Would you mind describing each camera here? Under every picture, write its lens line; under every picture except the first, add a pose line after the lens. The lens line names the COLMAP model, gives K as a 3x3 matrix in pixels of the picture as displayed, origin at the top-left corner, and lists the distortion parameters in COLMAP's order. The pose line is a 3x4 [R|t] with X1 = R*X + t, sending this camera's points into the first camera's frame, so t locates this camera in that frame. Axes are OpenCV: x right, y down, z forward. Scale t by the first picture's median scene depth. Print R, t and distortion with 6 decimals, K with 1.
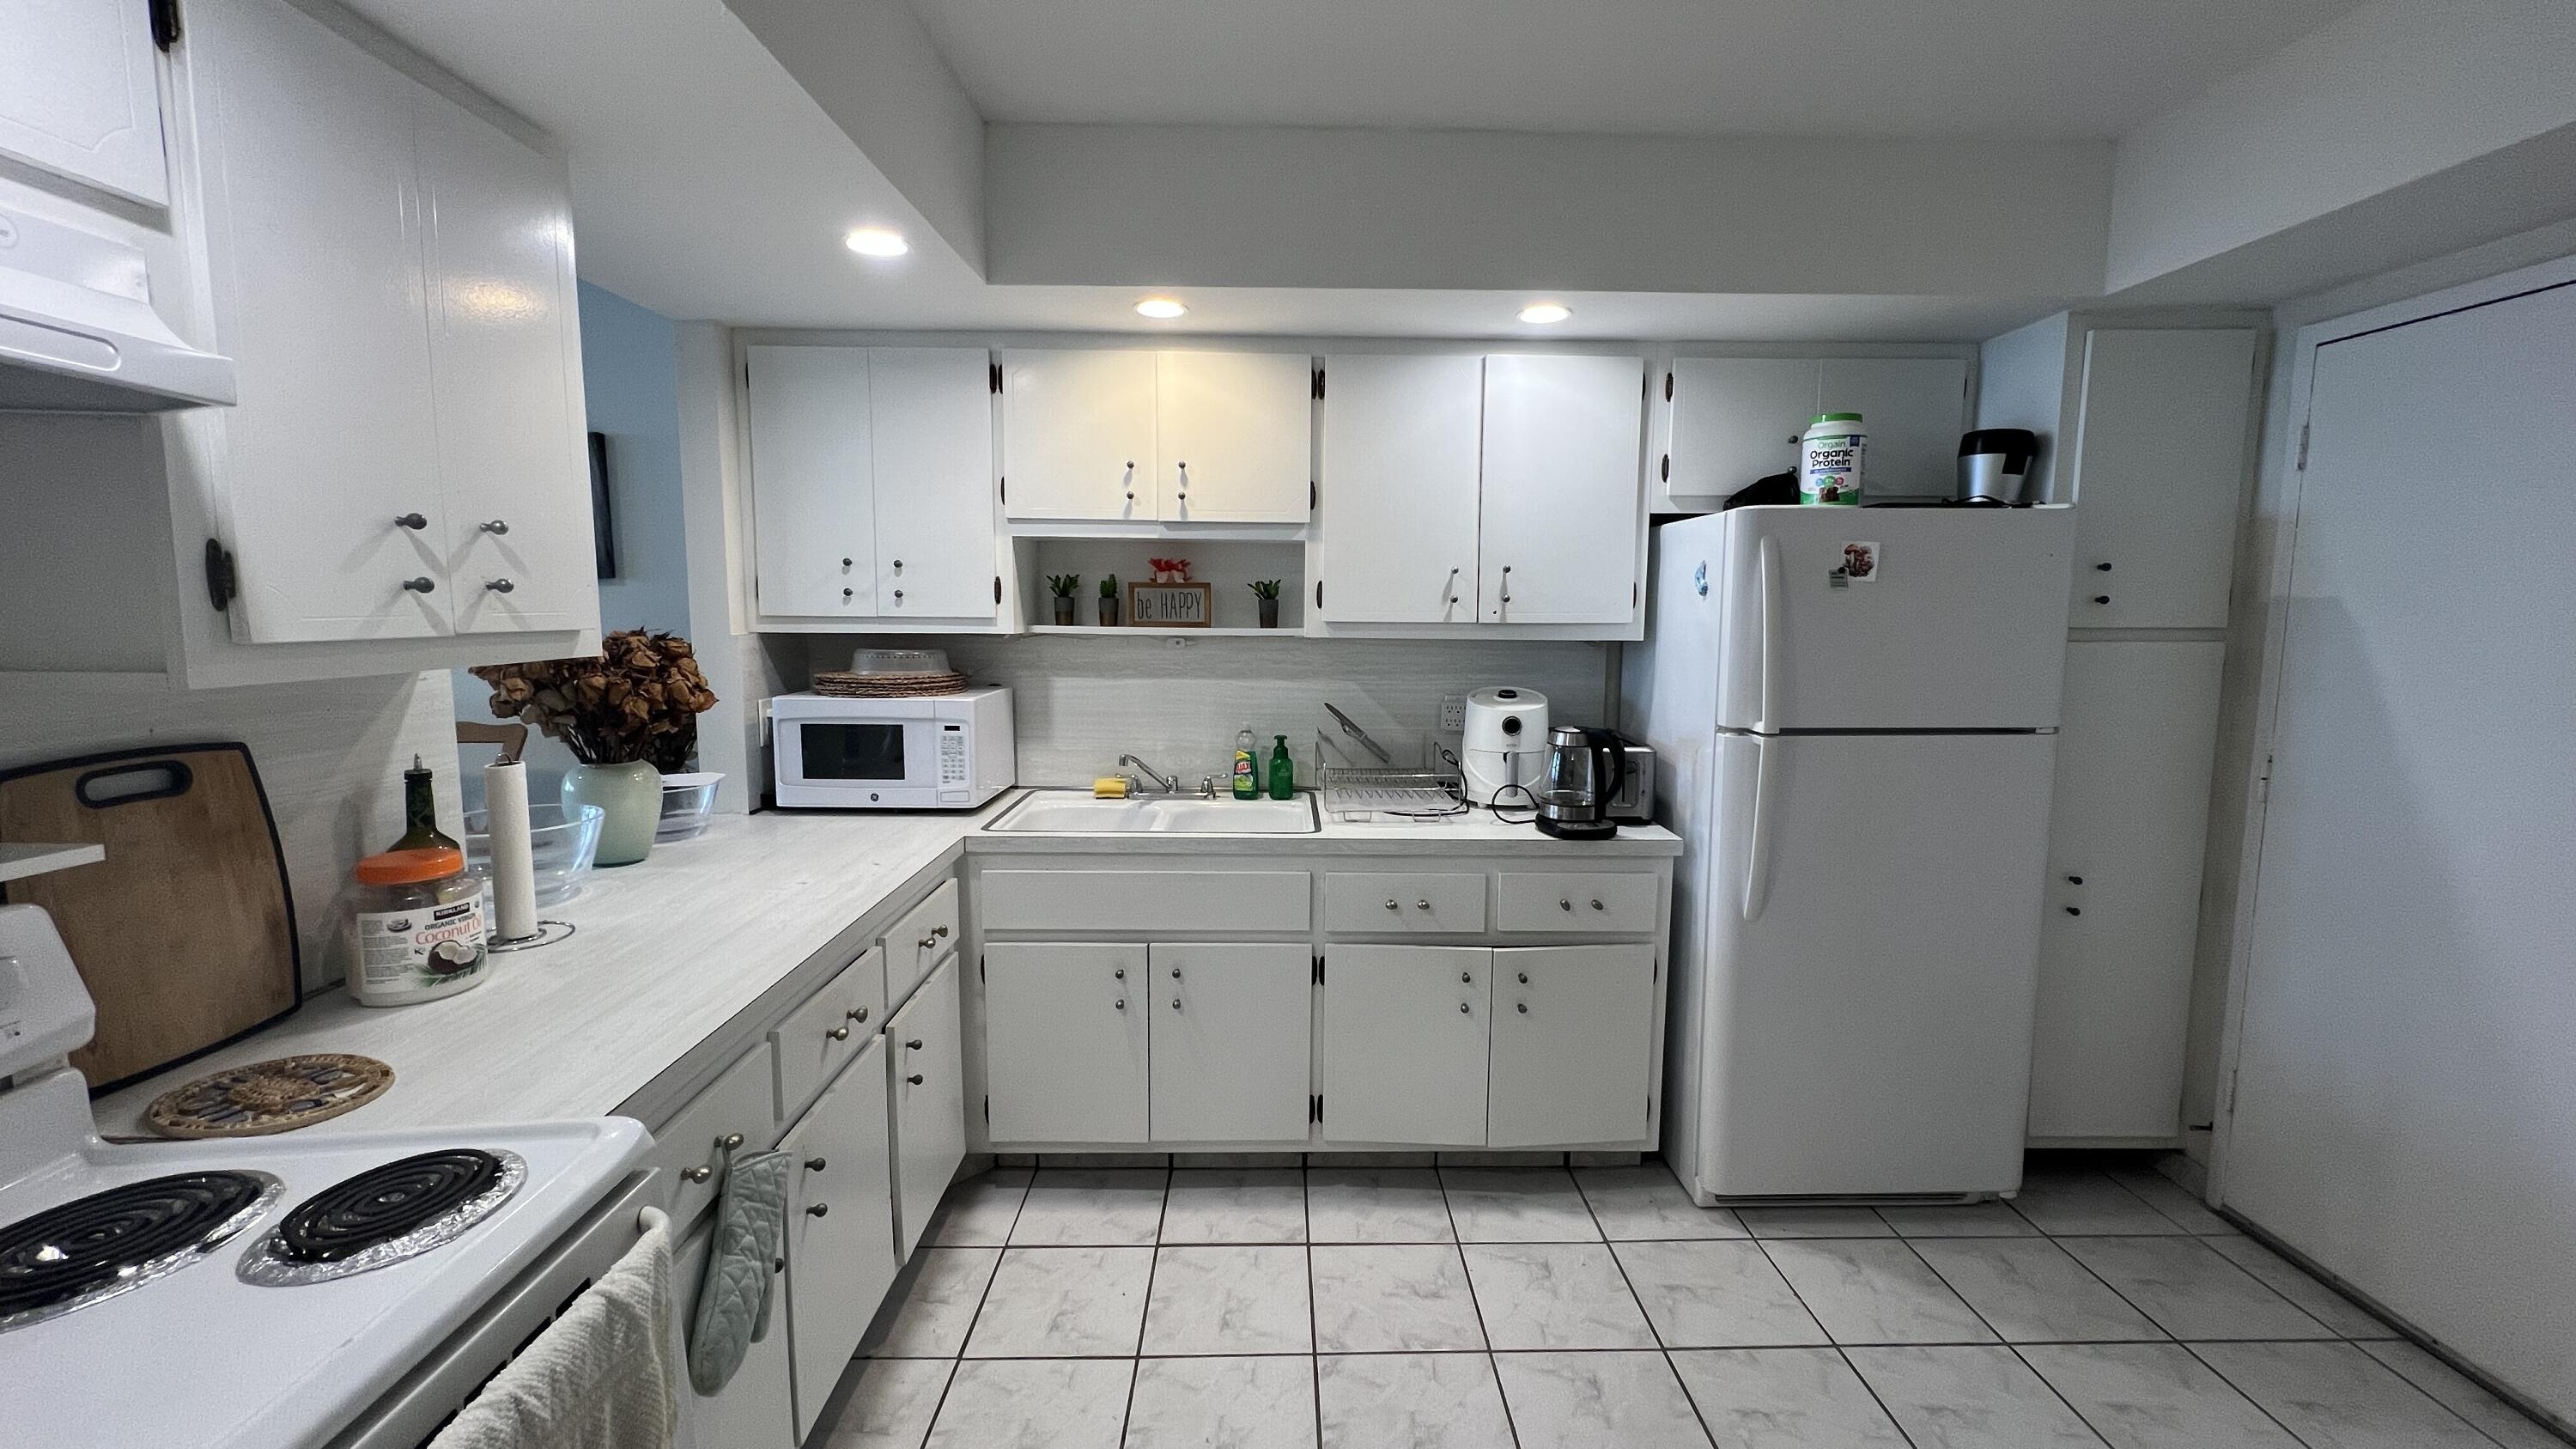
lens RADIAL K [[1034.4, 0, 1288.0], [0, 1034.4, 724.5], [0, 0, 1]] dist [0.002118, 0.000103]
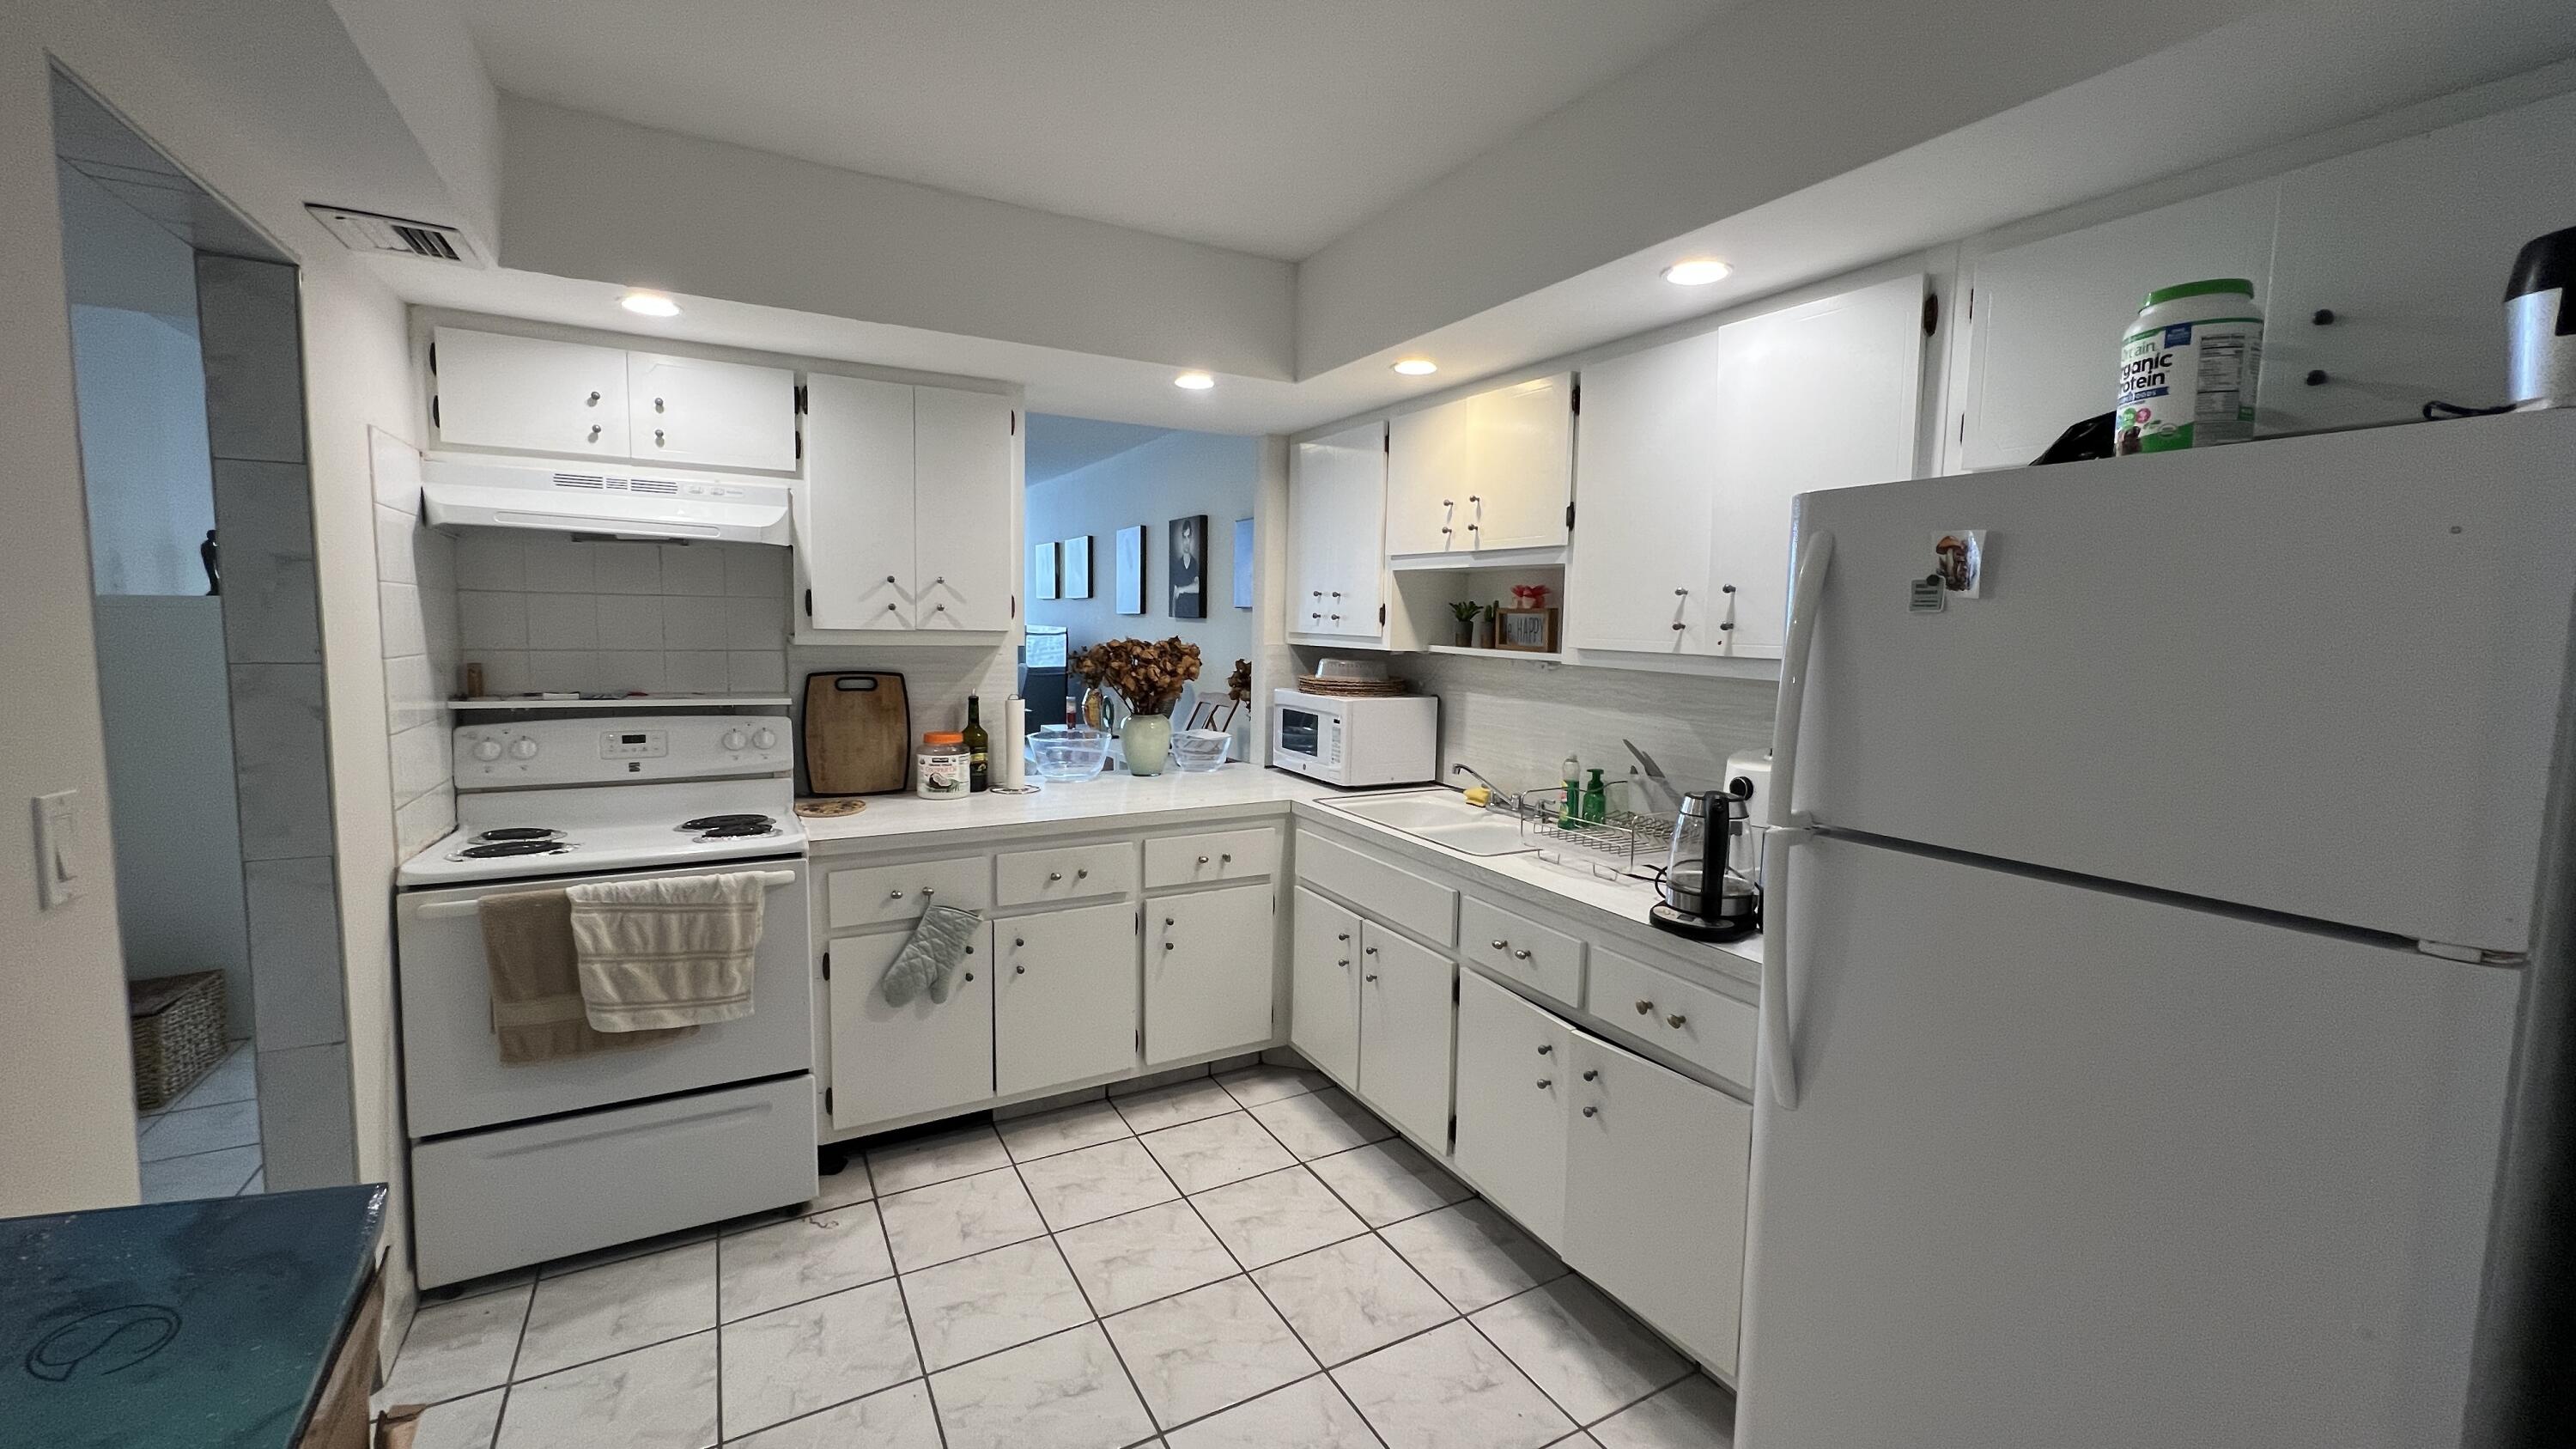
lens RADIAL K [[1024.4, 0, 1288.0], [0, 1024.4, 724.5], [0, 0, 1]] dist [0.000487, 0.000076]
pose [[0.465845, 0.095667, -0.879680, 0.764971], [-0.122877, 0.991500, 0.042757, -0.039425], [0.876293, 0.088175, 0.473641, 0.343576]]
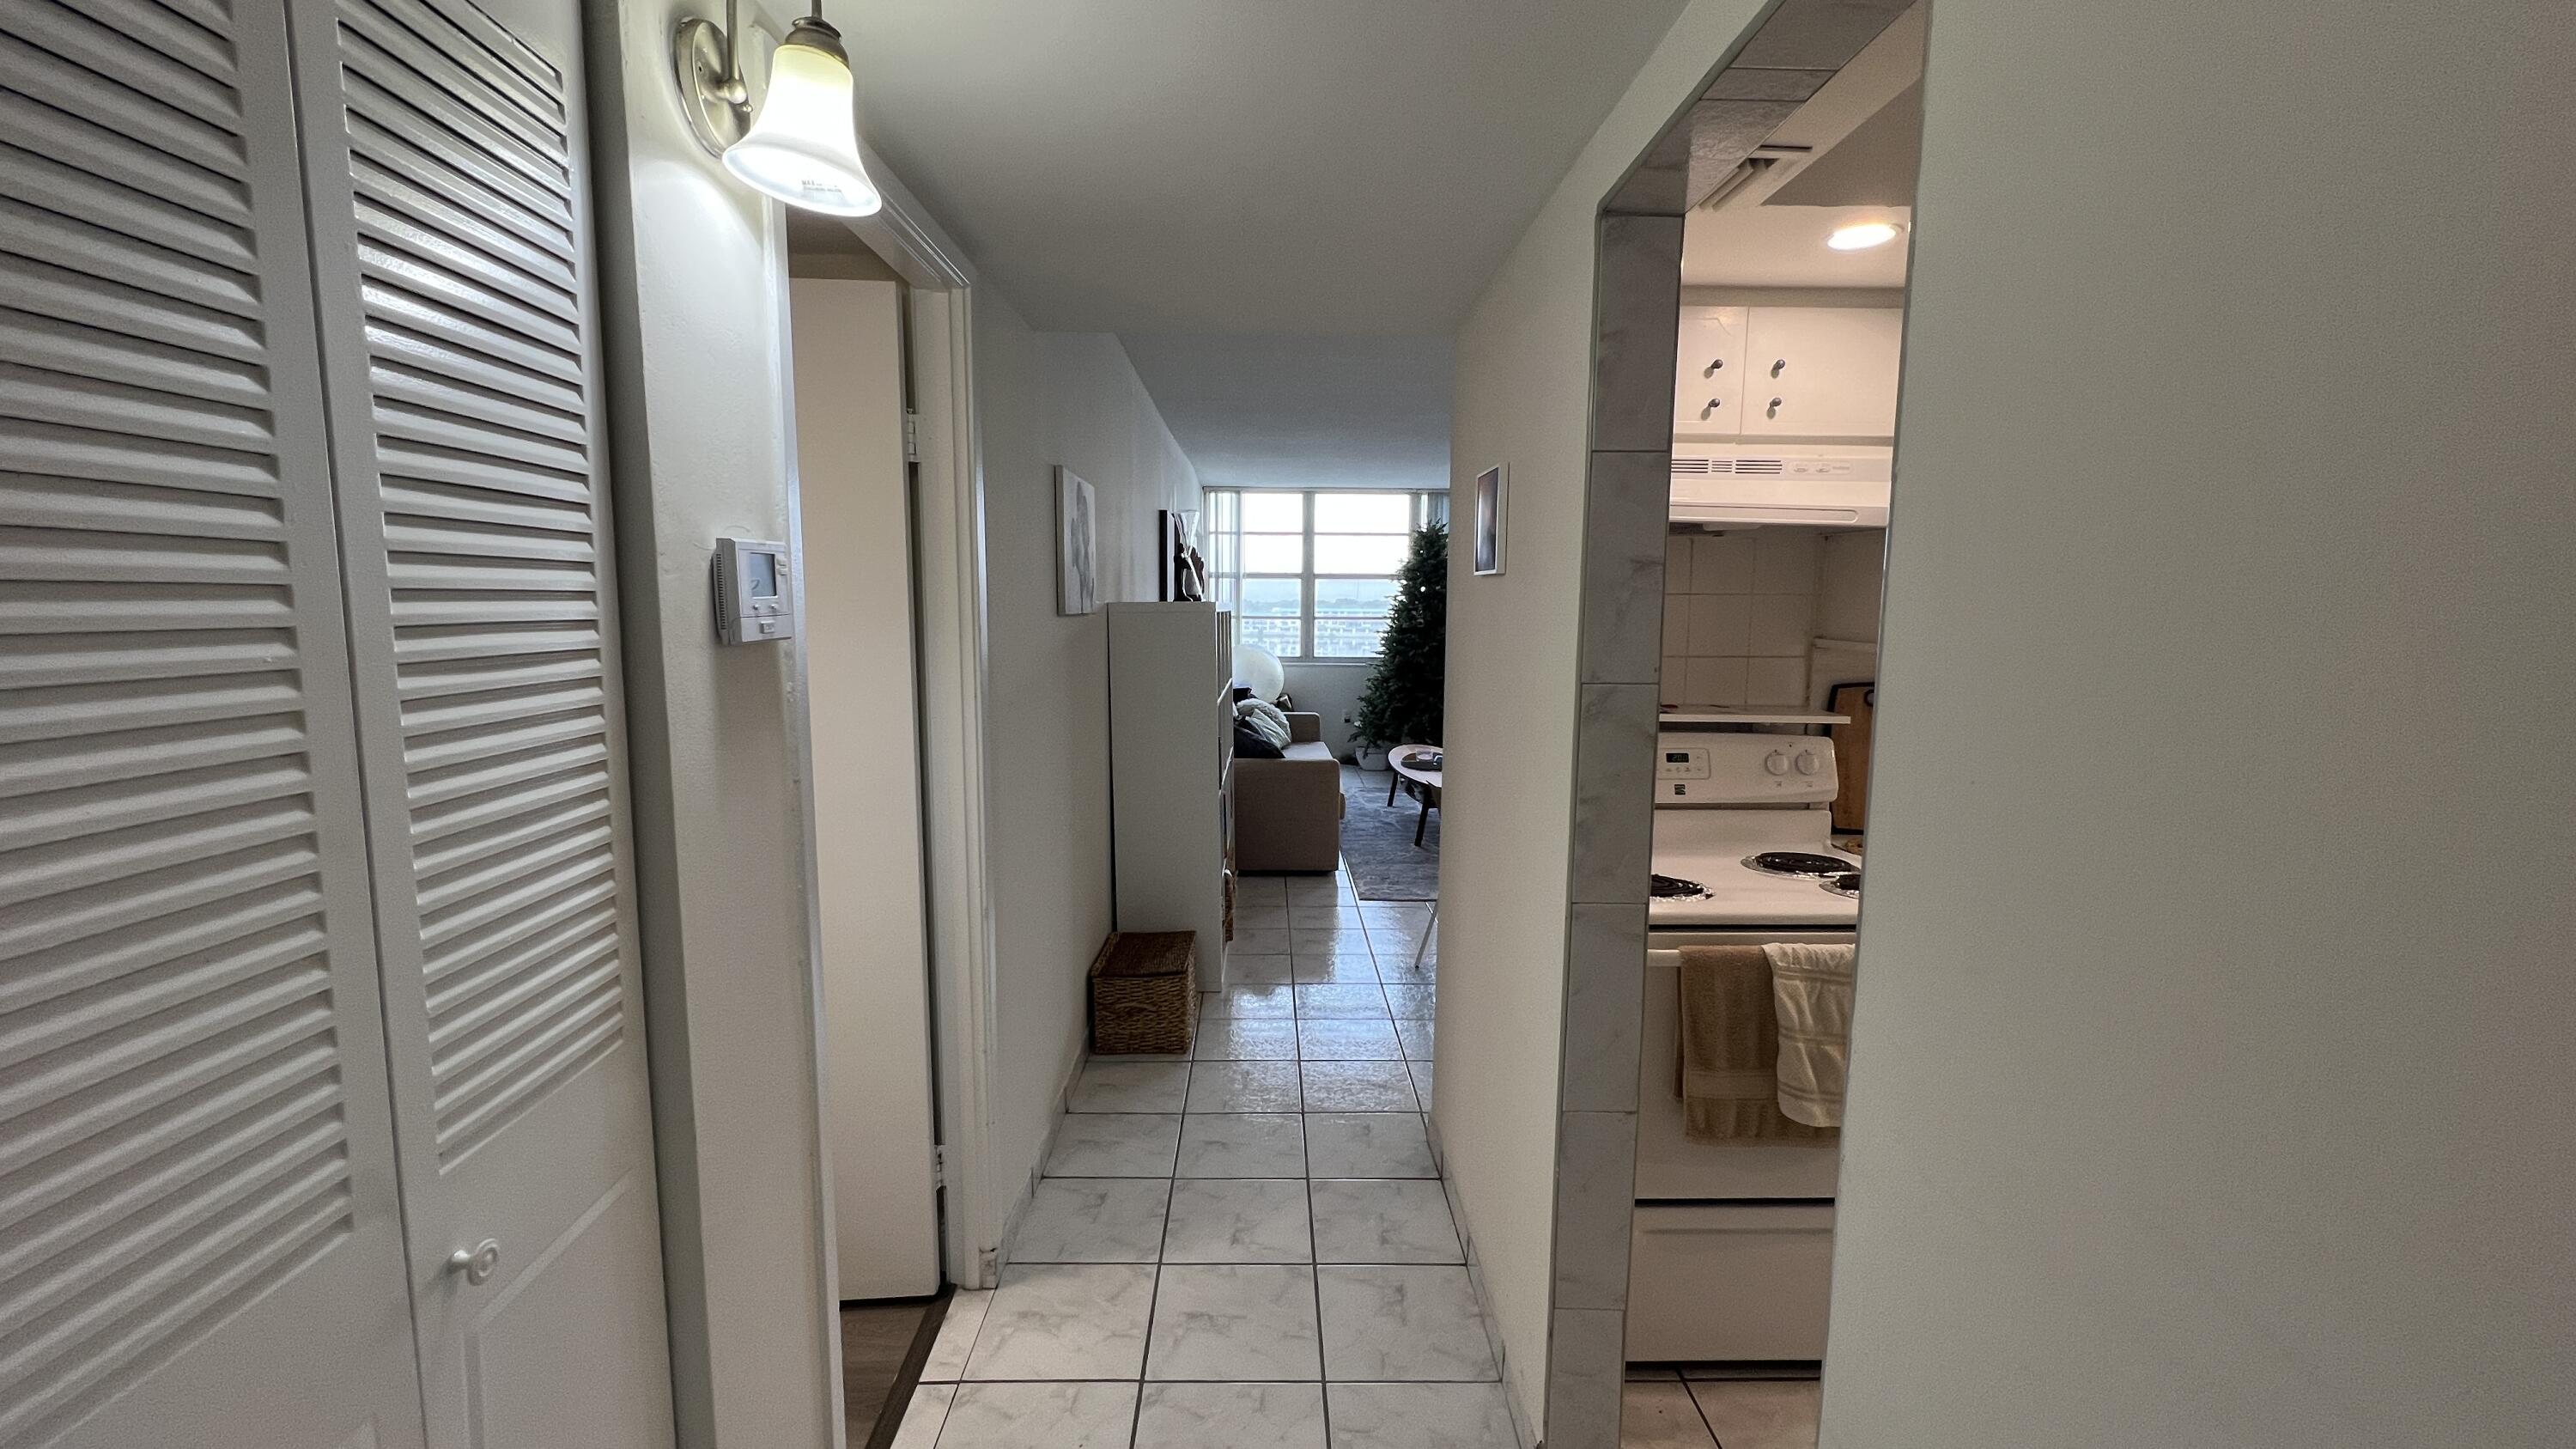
lens RADIAL K [[1034.4, 0, 1288.0], [0, 1034.4, 724.5], [0, 0, 1]] dist [0.002118, 0.000103]
pose [[0.006208, 0.112869, -0.993591, 0.456784], [-0.125022, 0.985901, 0.111214, 0.012893], [0.992135, 0.123530, 0.020231, -0.117845]]
